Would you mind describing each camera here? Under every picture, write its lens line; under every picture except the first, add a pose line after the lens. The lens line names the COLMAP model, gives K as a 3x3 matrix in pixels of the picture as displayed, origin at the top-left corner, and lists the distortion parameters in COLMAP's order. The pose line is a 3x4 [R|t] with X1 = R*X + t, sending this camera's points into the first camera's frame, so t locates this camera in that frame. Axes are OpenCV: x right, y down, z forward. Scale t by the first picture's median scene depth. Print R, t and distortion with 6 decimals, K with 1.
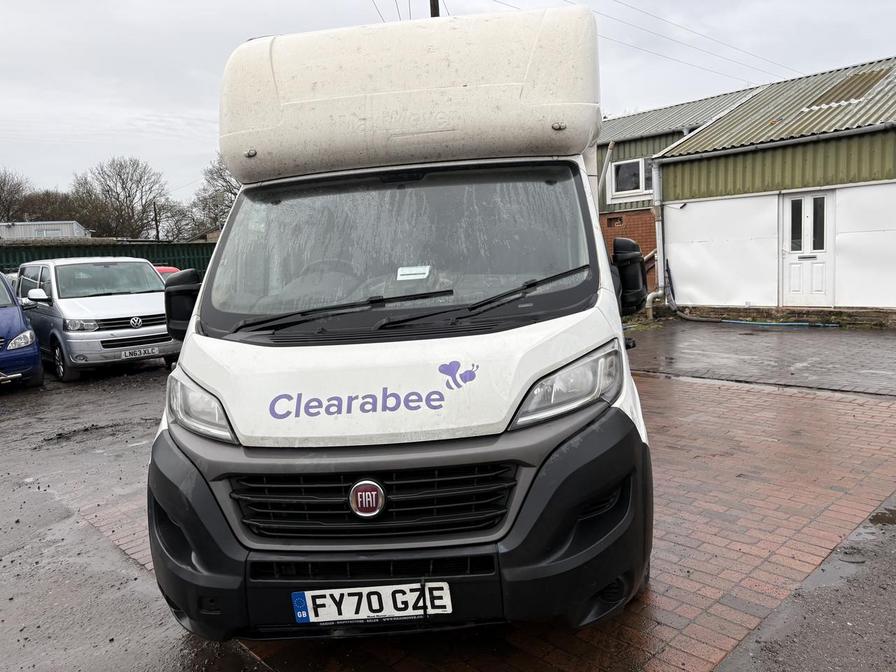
lens RADIAL K [[689.3, 0, 448.0], [0, 689.3, 336.0], [0, 0, 1]] dist [0.002779, 0.001560]
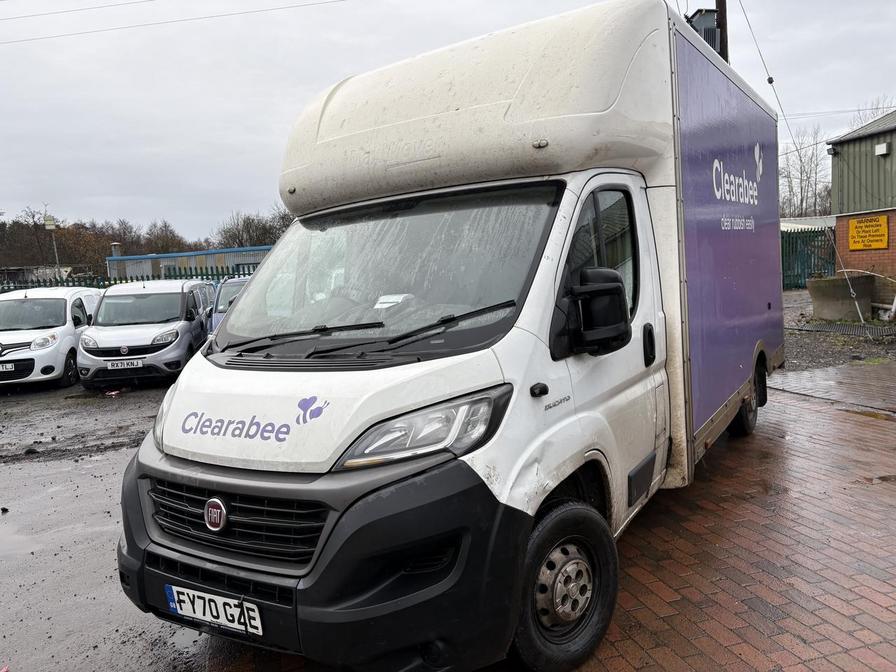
lens RADIAL K [[689.3, 0, 448.0], [0, 689.3, 336.0], [0, 0, 1]] dist [0.002779, 0.001560]
pose [[0.884035, 0.045171, -0.465232, 0.697235], [-0.041066, 0.998977, 0.018960, -0.086380], [0.465613, 0.002344, 0.884985, 0.183739]]
